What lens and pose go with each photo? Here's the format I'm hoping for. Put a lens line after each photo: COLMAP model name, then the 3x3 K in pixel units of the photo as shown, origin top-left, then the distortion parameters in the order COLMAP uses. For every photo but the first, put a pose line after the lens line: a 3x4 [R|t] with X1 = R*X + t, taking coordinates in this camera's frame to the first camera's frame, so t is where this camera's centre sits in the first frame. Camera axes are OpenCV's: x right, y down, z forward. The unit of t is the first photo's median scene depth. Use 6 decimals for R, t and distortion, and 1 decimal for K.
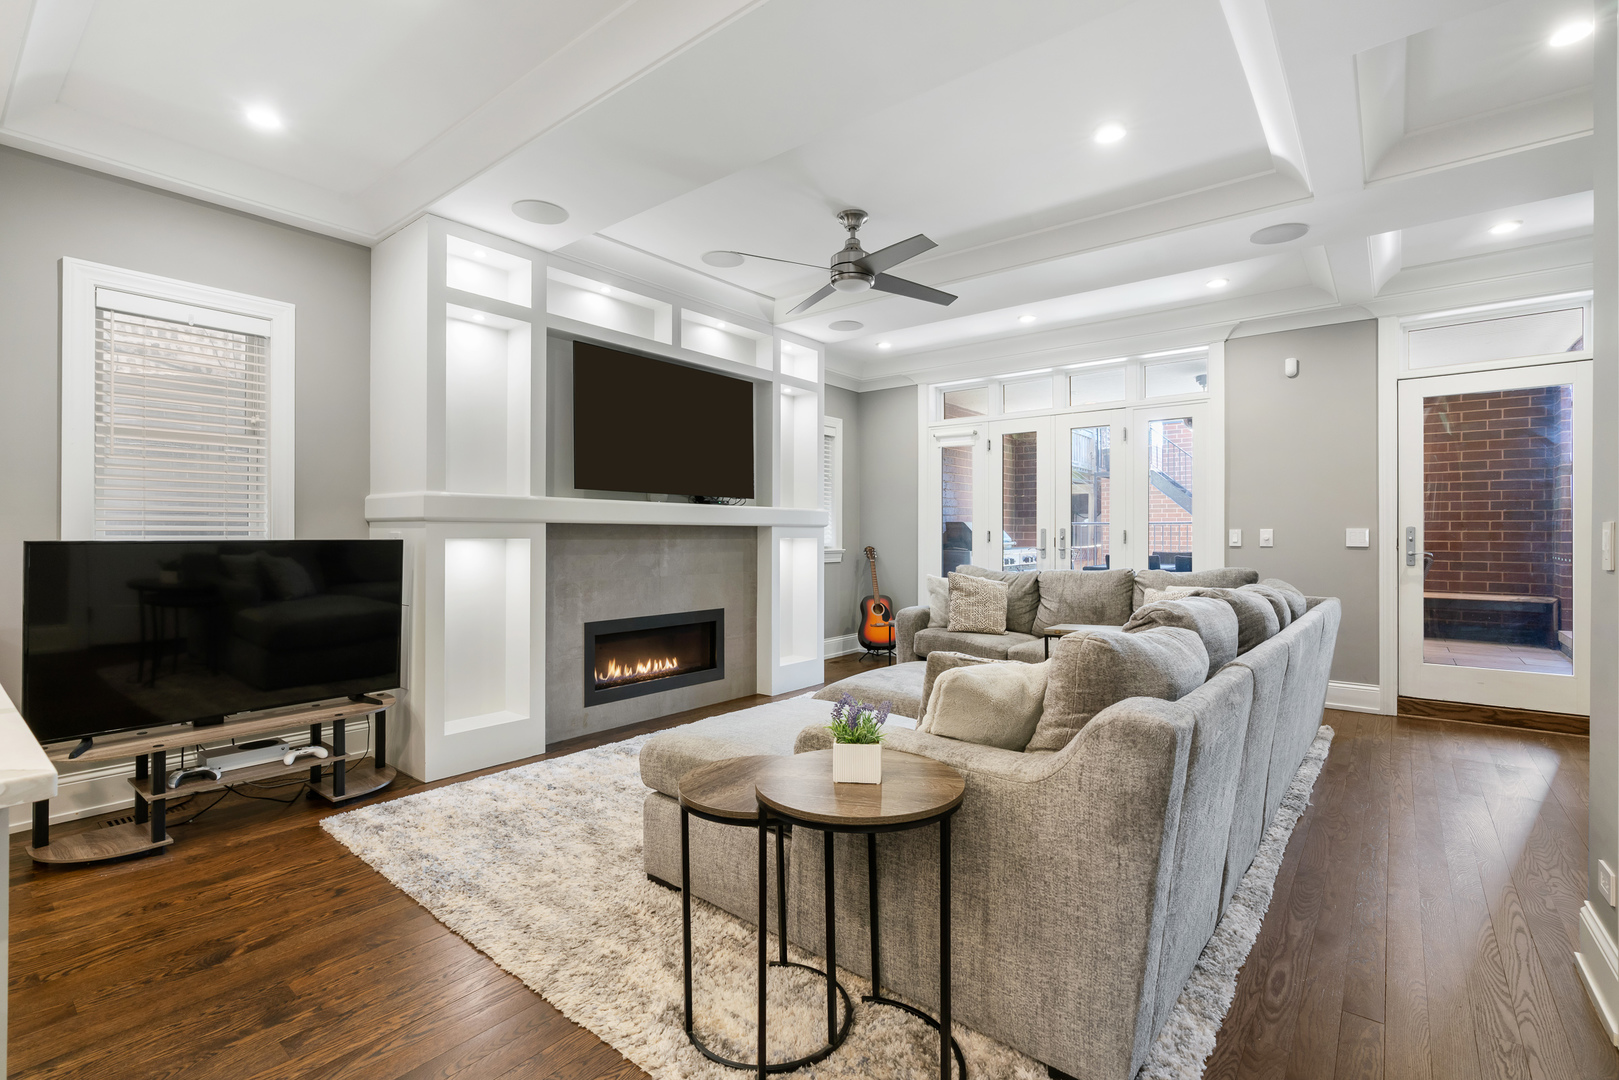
lens RADIAL K [[728.5, 0, 802.9], [0, 728.5, 529.4], [0, 0, 1]] dist [-0.001194, 0.000006]
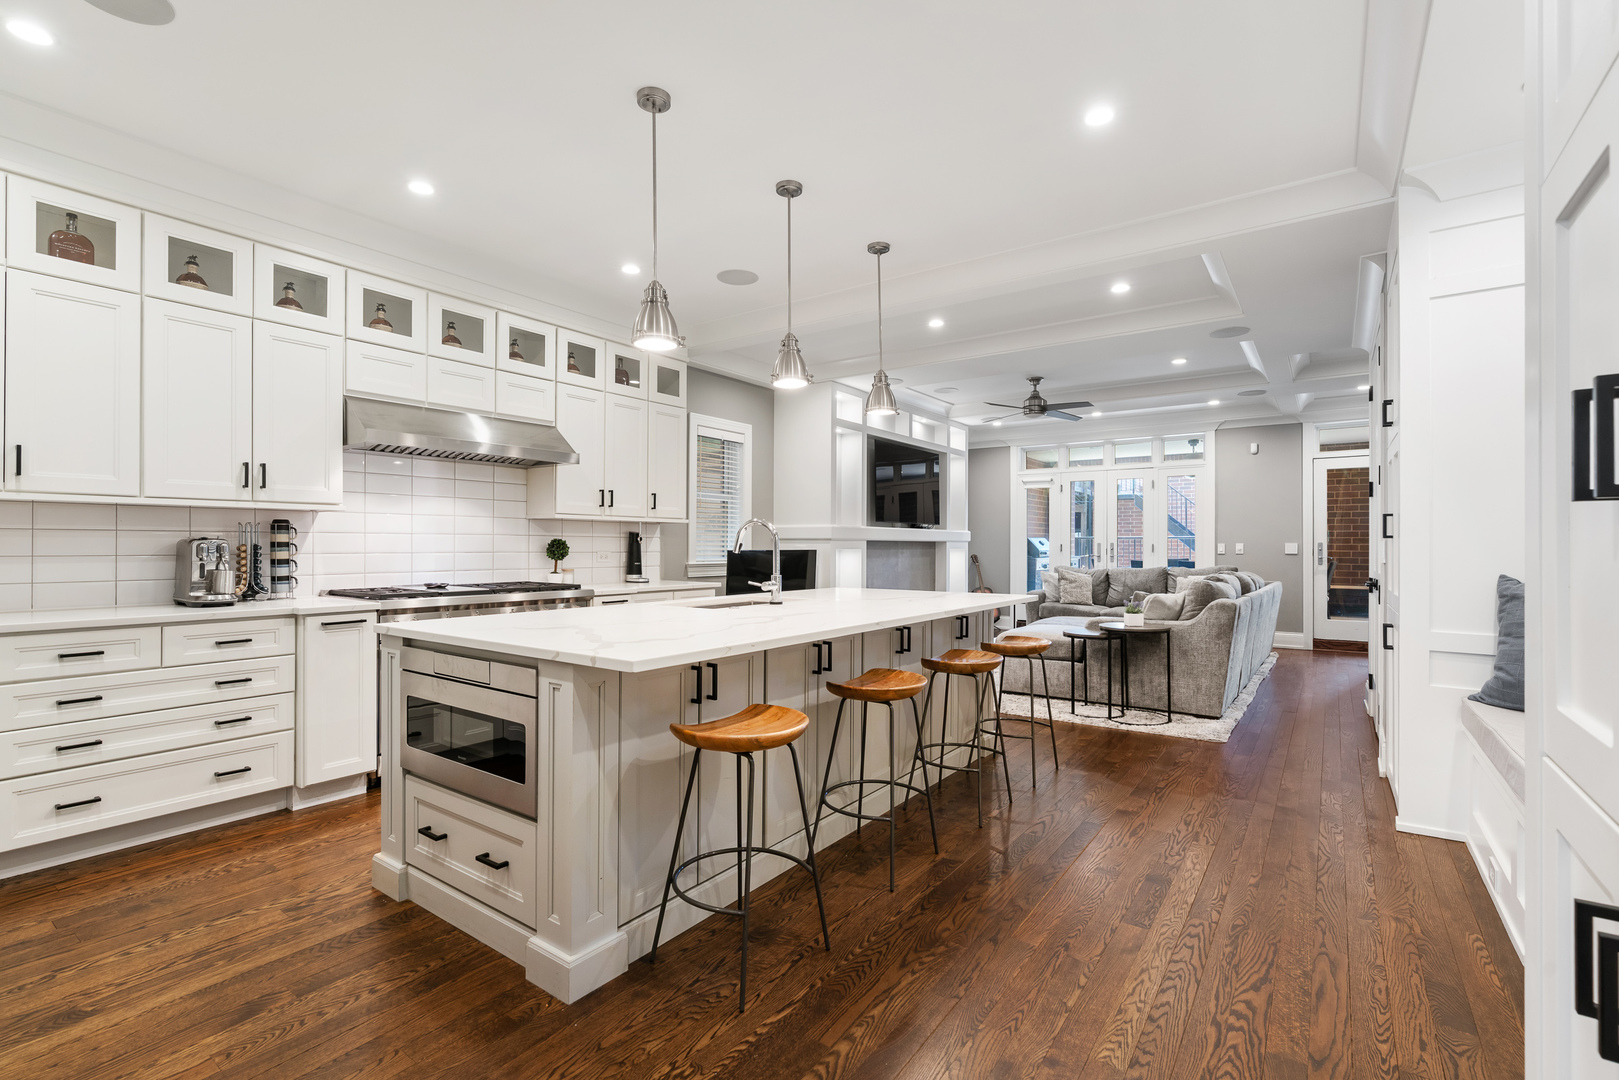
lens RADIAL K [[728.2, 0, 809.5], [0, 728.2, 540.0], [0, 0, 1]] dist [0.001105, 0.000826]
pose [[0.998097, 0.000643, 0.061665, -0.505418], [-0.000649, 1.000000, 0.000086, -0.008847], [-0.061664, -0.000126, 0.998097, -0.682297]]
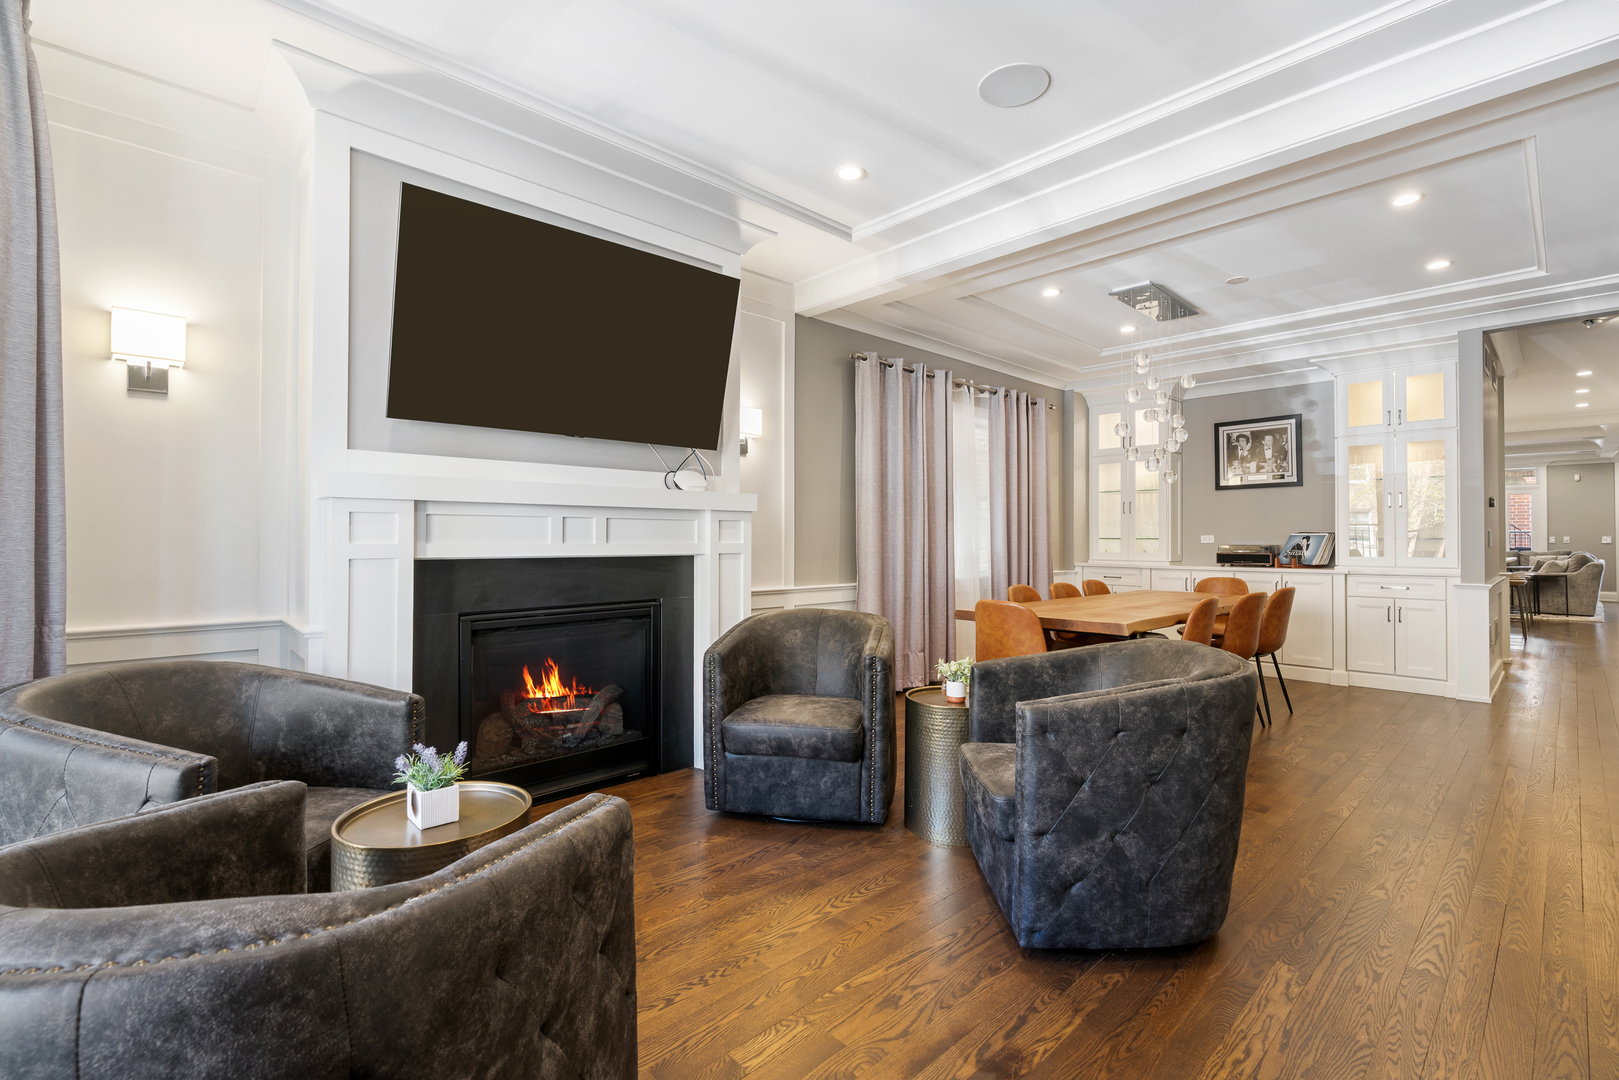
lens RADIAL K [[729.6, 0, 832.7], [0, 729.6, 525.4], [0, 0, 1]] dist [0.017435, 0.000218]
pose [[0.994418, -0.001273, -0.105504, -1.934701], [0.000057, 0.999934, -0.011528, -0.012282], [0.105512, 0.011457, 0.994352, -2.200684]]
